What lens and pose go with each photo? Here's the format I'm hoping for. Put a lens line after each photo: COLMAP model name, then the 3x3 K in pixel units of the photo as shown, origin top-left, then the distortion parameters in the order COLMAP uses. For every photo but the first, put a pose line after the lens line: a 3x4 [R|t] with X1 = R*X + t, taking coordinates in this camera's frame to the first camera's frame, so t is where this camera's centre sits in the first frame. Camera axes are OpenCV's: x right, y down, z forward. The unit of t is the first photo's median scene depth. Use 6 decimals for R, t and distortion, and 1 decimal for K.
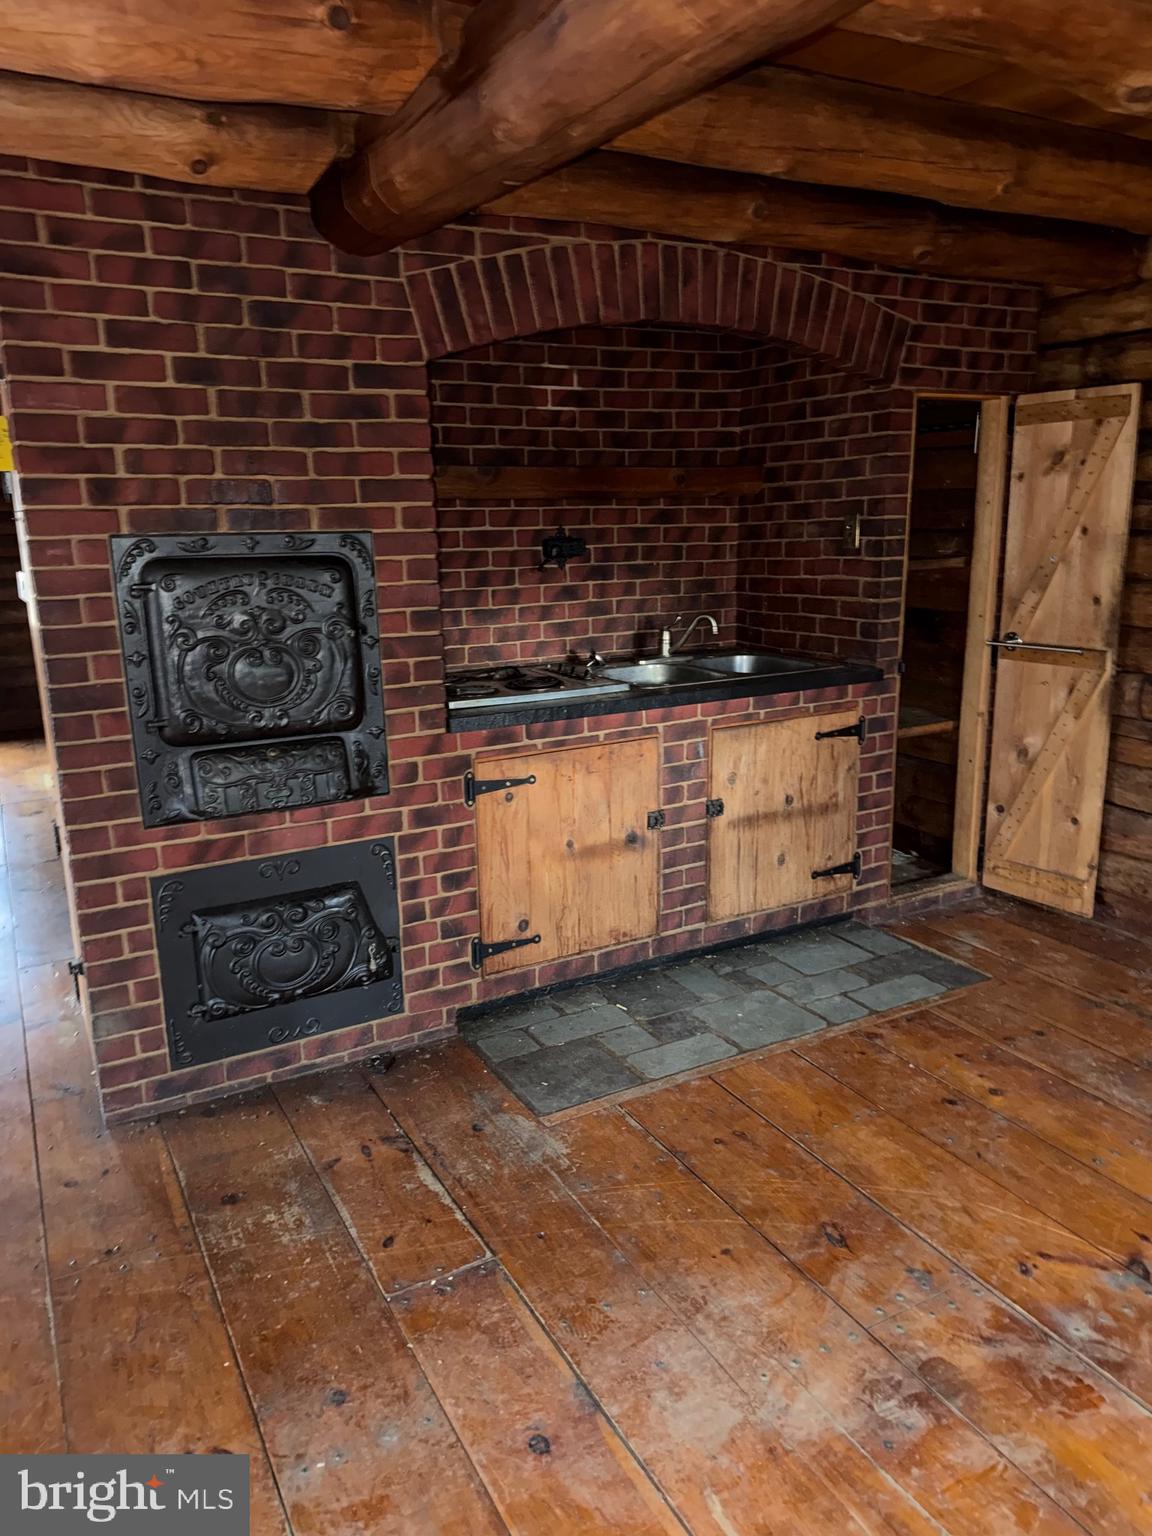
lens RADIAL K [[1090.0, 0, 574.7], [0, 1090.0, 762.5], [0, 0, 1]] dist [0.041438, -0.028591]
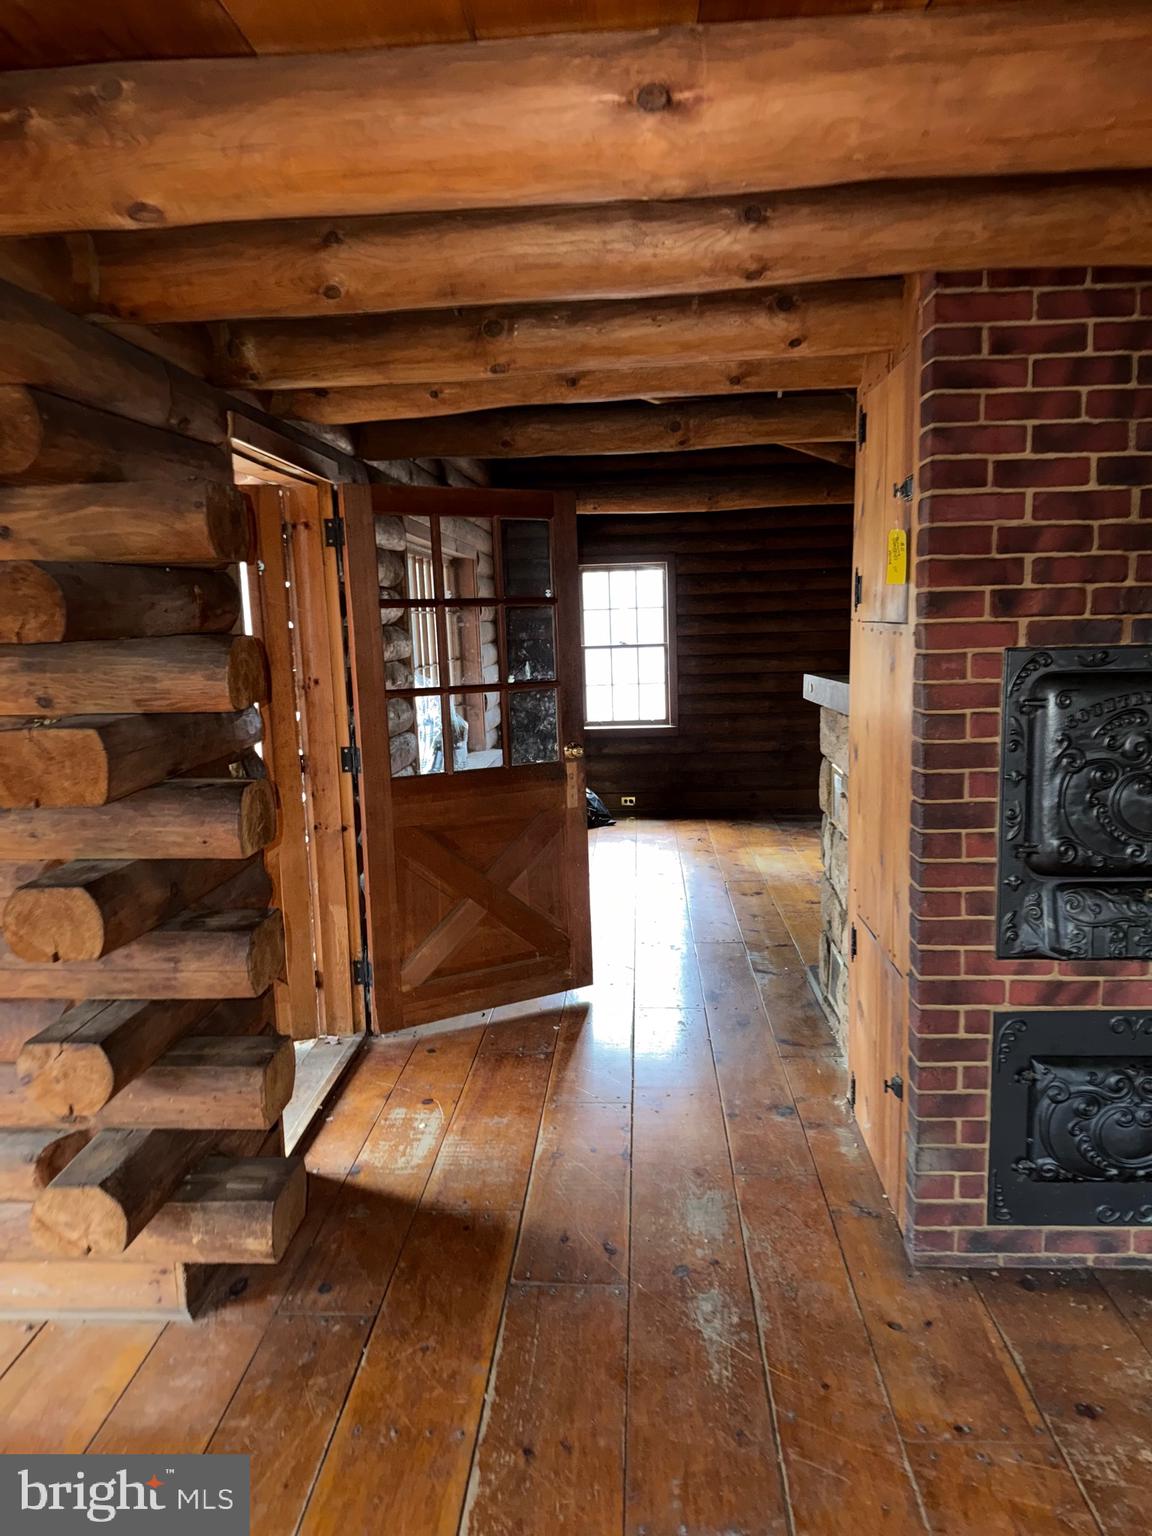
lens RADIAL K [[1090.0, 0, 582.4], [0, 1090.0, 776.5], [0, 0, 1]] dist [0.041438, -0.028591]
pose [[0.855130, 0.074699, -0.513003, -0.231292], [-0.108984, 0.993354, -0.037024, -0.020967], [0.506828, 0.087569, 0.857588, 0.011652]]
